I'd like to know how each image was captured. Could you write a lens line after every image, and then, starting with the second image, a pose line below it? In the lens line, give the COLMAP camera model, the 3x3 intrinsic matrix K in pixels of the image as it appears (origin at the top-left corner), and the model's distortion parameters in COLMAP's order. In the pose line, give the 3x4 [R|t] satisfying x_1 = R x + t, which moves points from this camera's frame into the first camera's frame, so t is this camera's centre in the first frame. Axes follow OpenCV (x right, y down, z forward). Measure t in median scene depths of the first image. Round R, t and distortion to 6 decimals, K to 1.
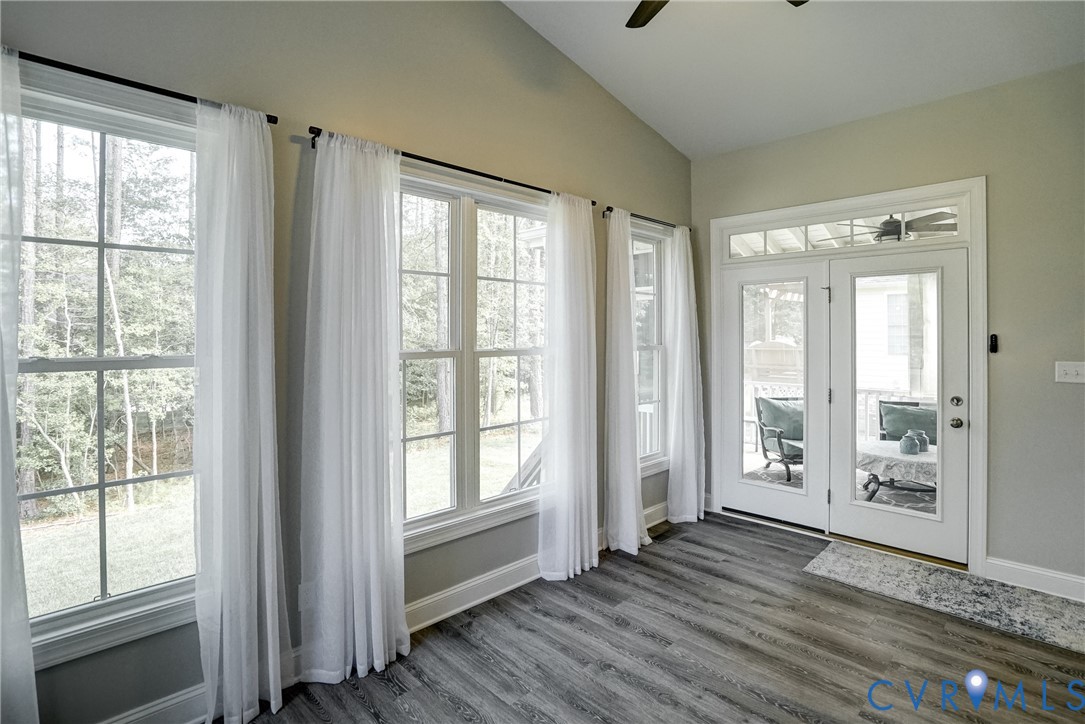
lens RADIAL K [[522.3, 0, 541.5], [0, 522.3, 331.4], [0, 0, 1]] dist [-0.039981, 0.000236]
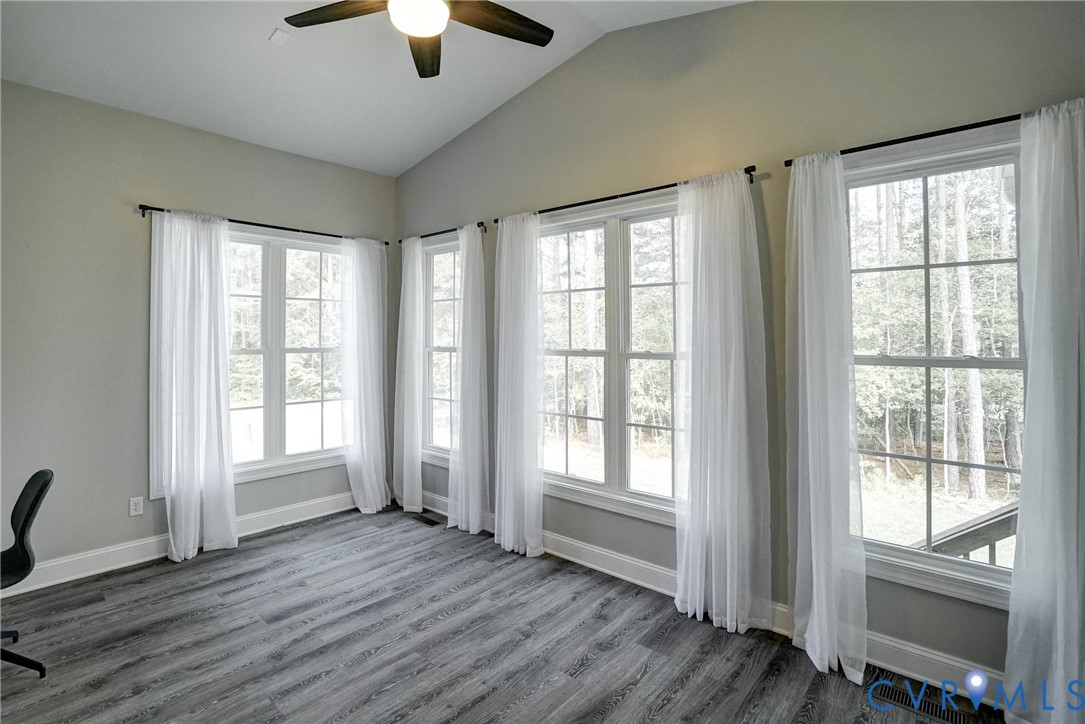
lens RADIAL K [[537.4, 0, 537.6], [0, 537.4, 324.5], [0, 0, 1]] dist [-0.019529, 0.001537]
pose [[0.077264, -0.015563, -0.996889, 1.128522], [0.007372, 0.999860, -0.015038, -0.007284], [0.996983, -0.006187, 0.077368, 0.810562]]
